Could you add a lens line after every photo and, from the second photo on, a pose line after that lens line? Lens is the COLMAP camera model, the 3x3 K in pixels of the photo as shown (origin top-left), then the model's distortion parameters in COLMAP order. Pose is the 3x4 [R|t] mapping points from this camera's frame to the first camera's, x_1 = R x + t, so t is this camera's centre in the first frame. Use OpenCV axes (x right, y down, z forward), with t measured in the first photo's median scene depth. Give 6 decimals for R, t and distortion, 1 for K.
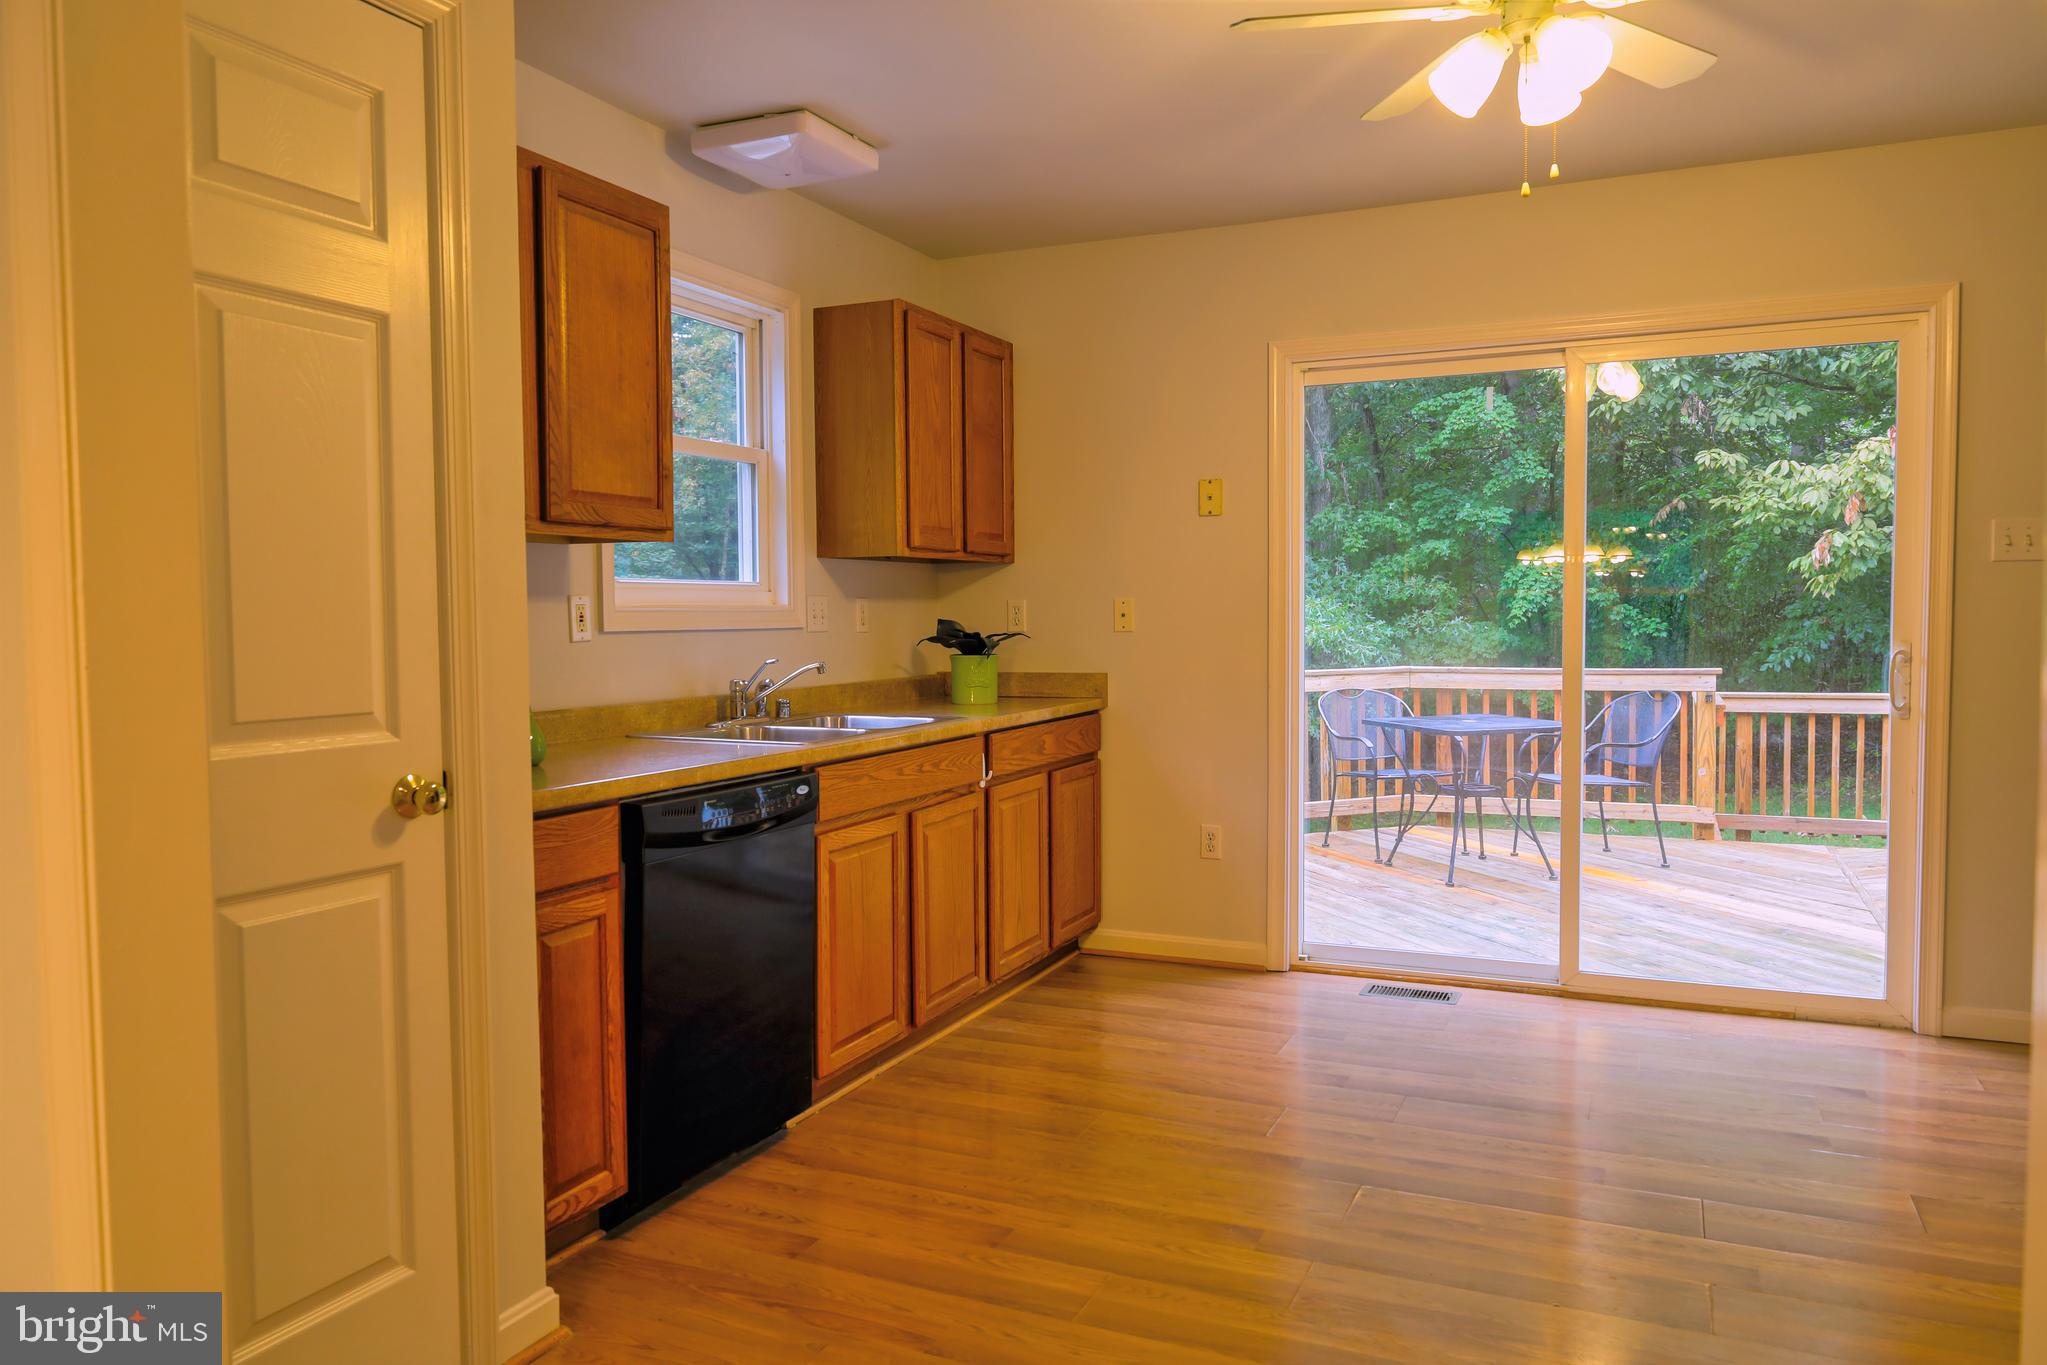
lens RADIAL K [[1401.8, 0, 1027.8], [0, 1401.8, 684.6], [0, 0, 1]] dist [-0.004561, -0.000356]
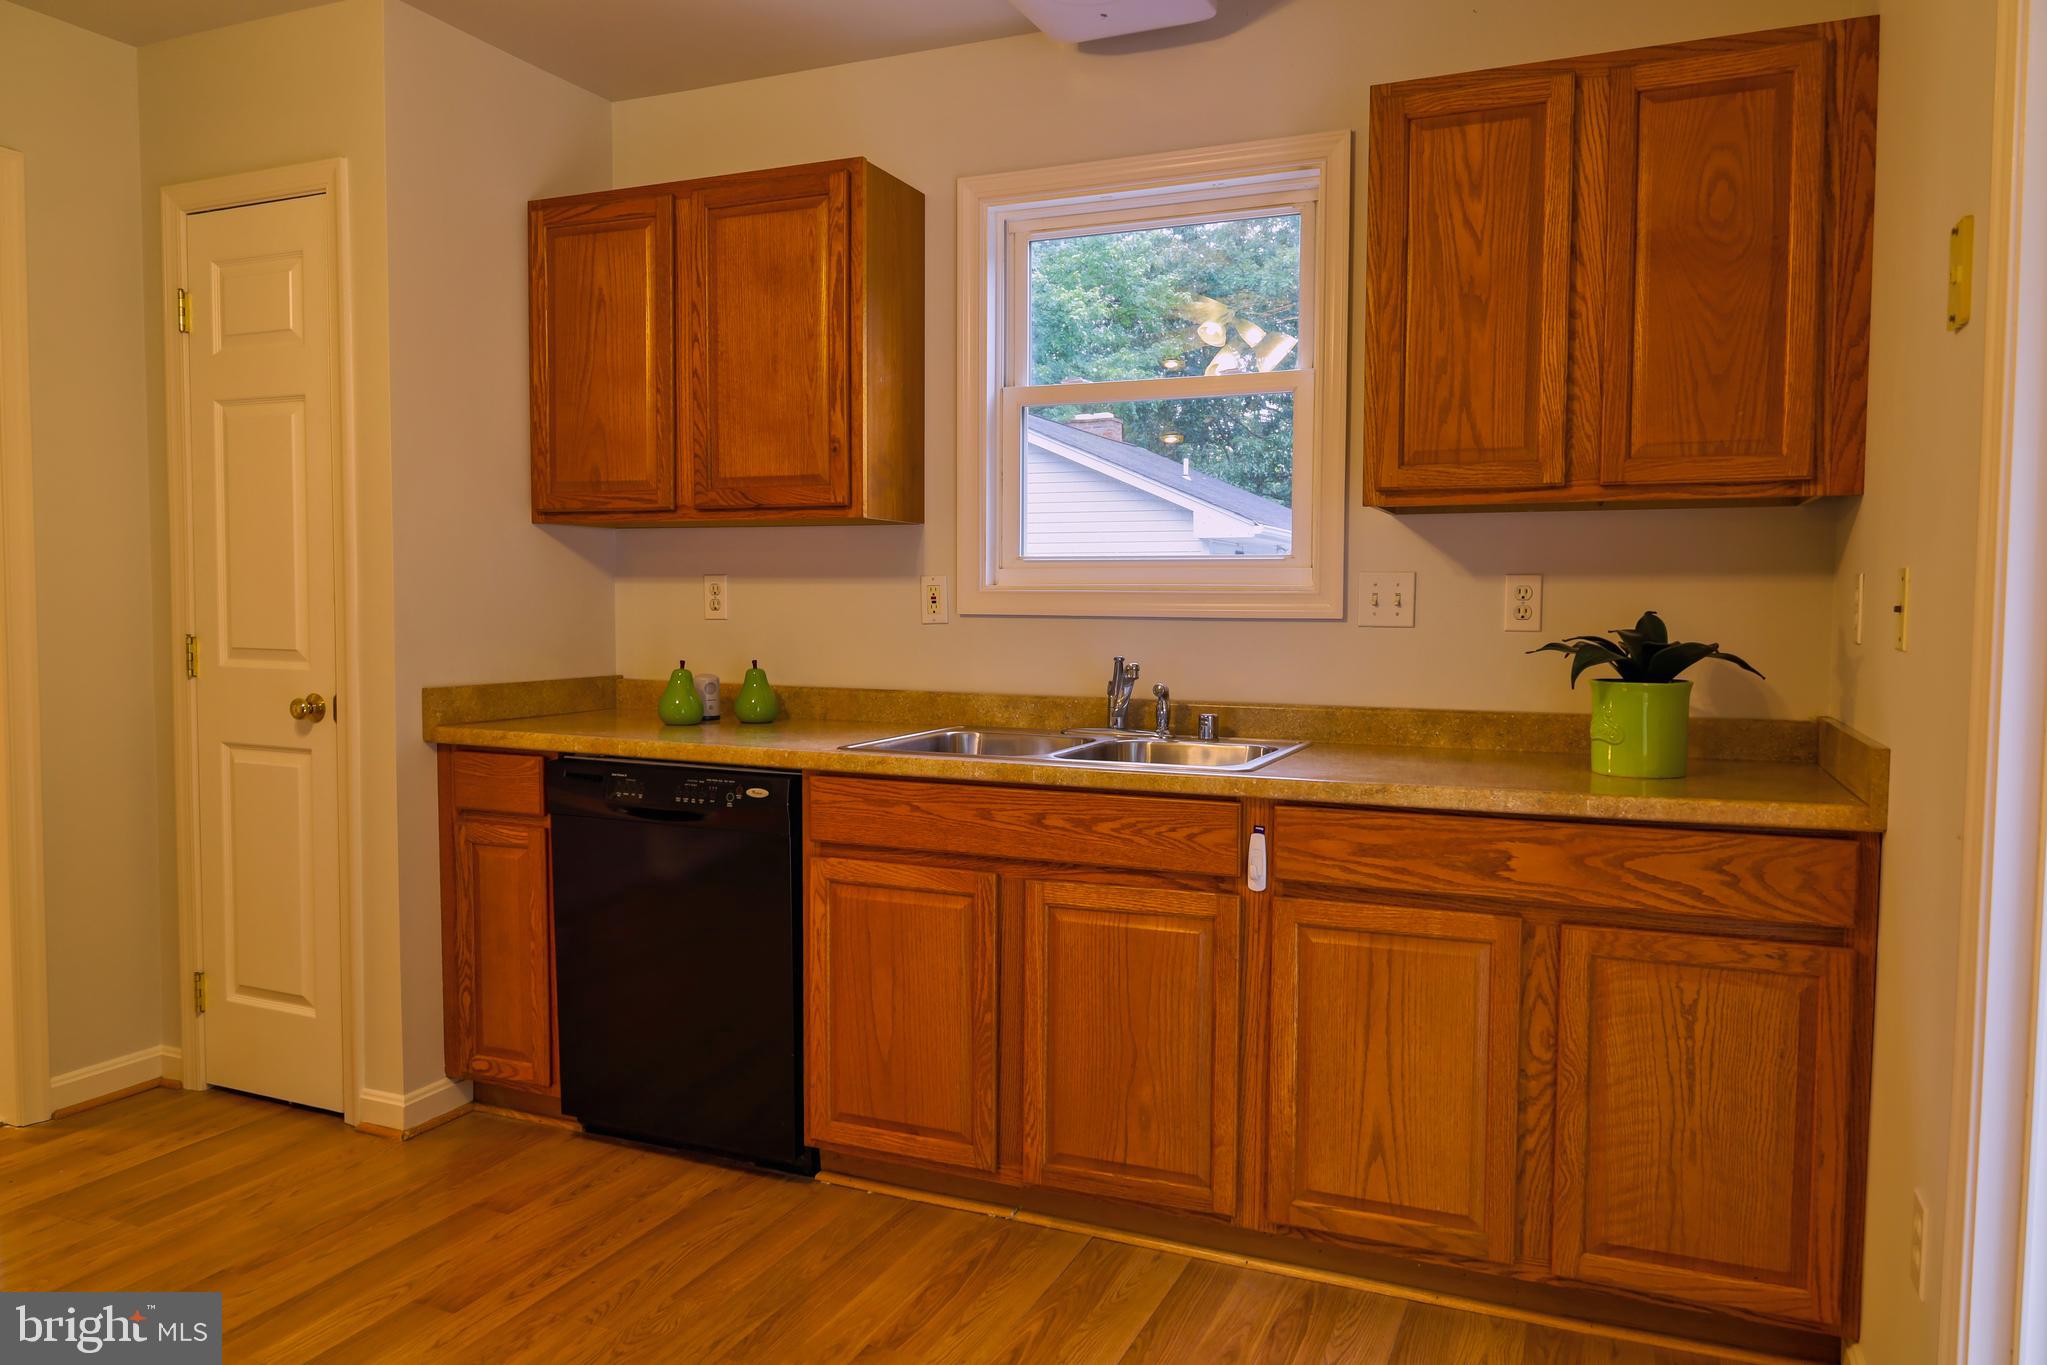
lens RADIAL K [[1401.8, 0, 1027.8], [0, 1401.8, 684.6], [0, 0, 1]] dist [-0.004561, -0.000356]
pose [[0.014228, 0.066853, -0.997661, 0.477737], [-0.059935, 0.996025, 0.065889, -0.040851], [0.998101, 0.058858, 0.018178, 0.763339]]
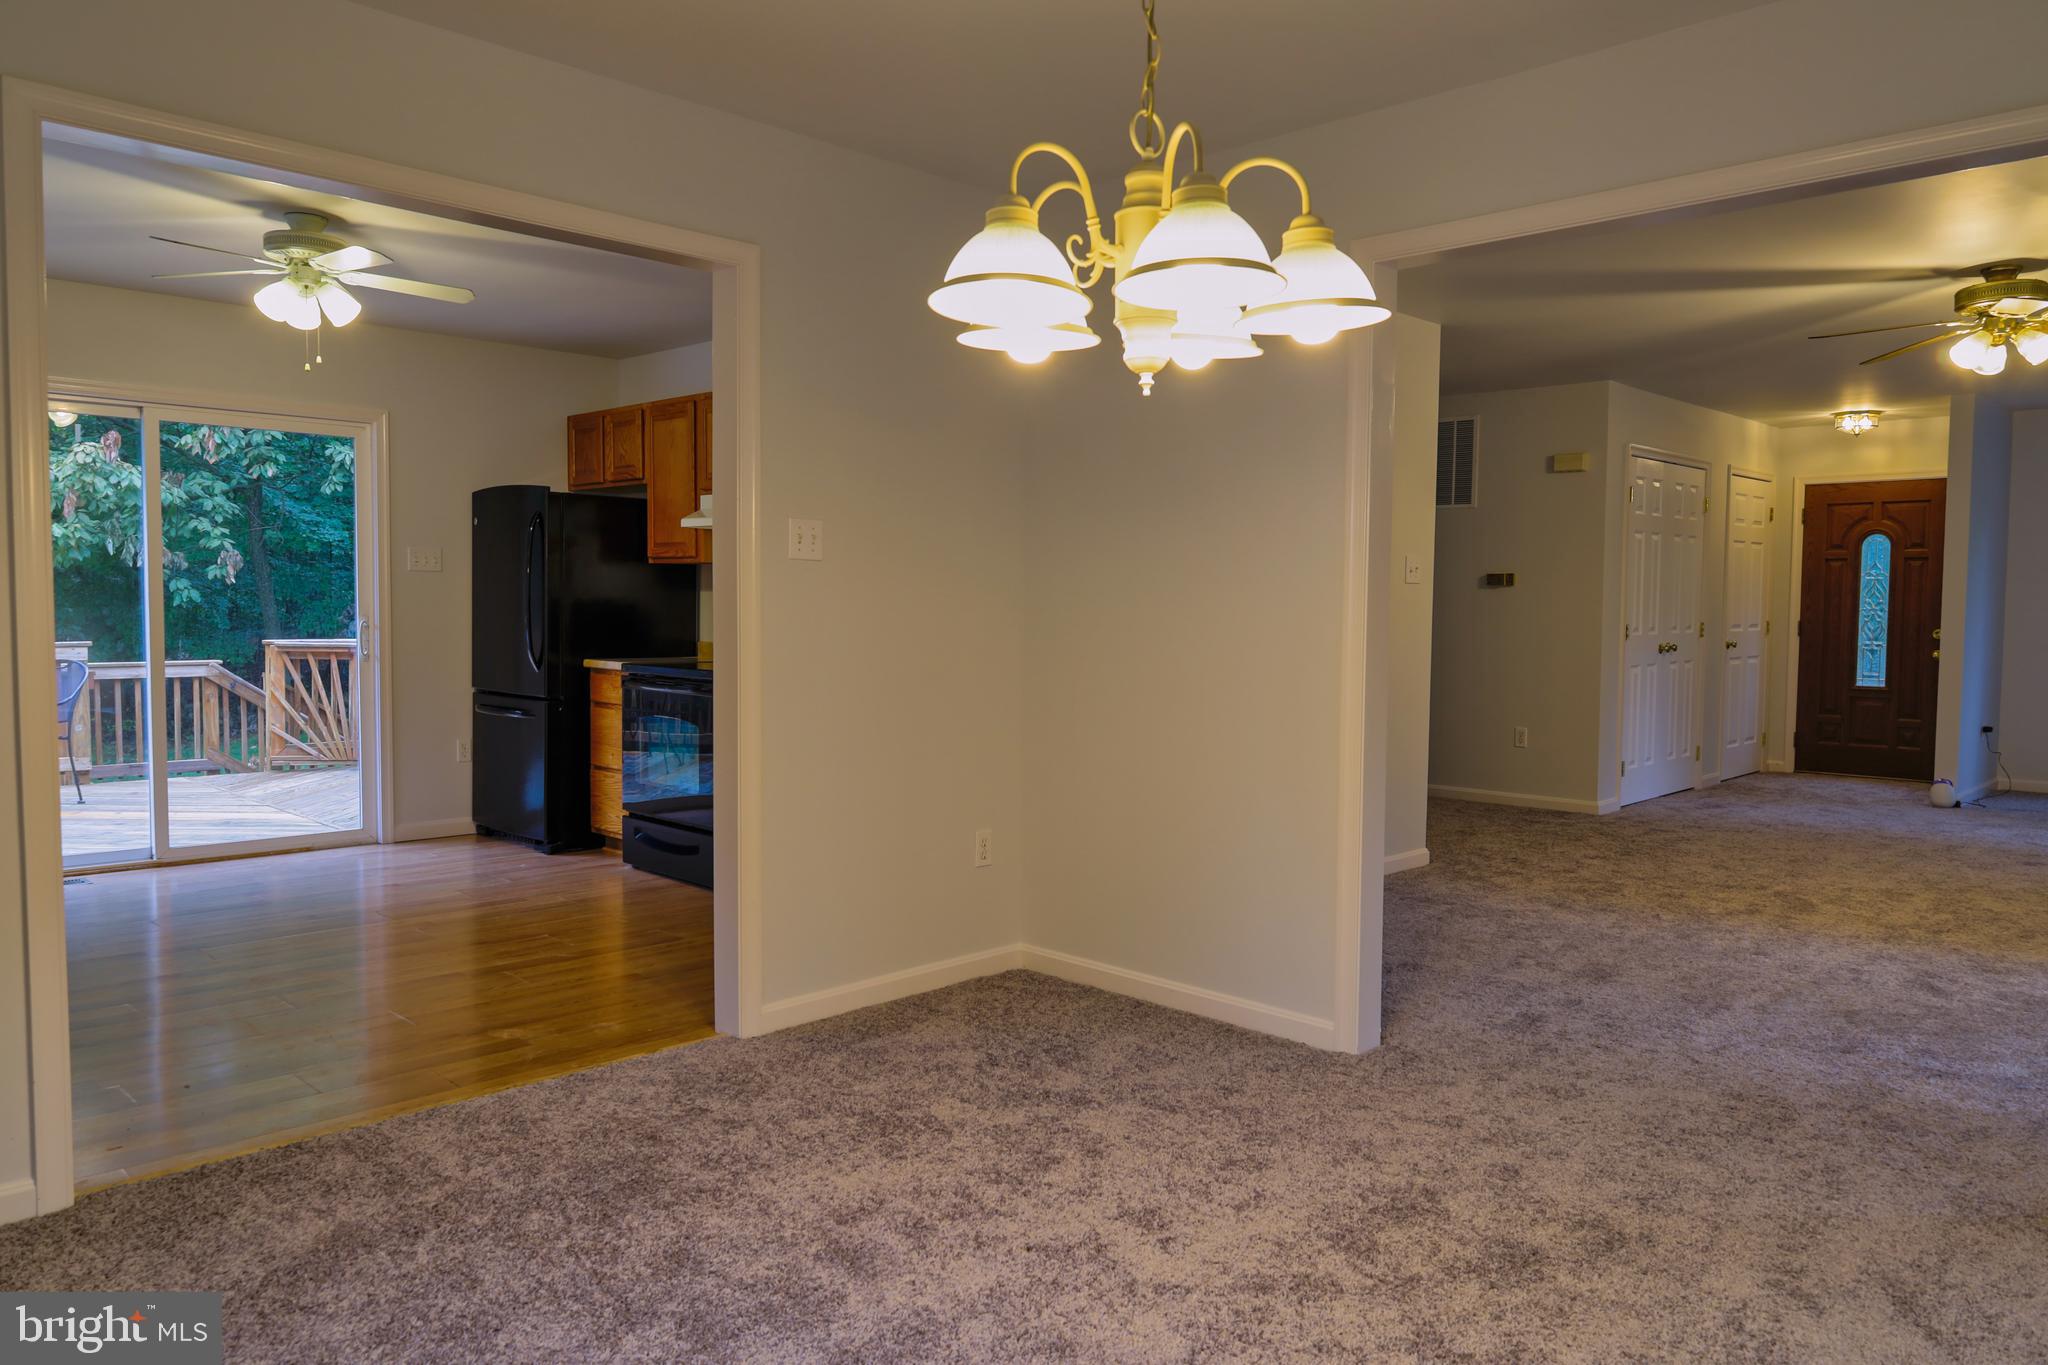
lens RADIAL K [[1402.4, 0, 1028.3], [0, 1402.4, 684.6], [0, 0, 1]] dist [-0.004561, -0.000356]
pose [[0.341754, -0.041967, 0.938852, -0.587518], [0.032236, 0.998938, 0.032919, 0.019049], [-0.939237, 0.019015, 0.342744, -0.286279]]
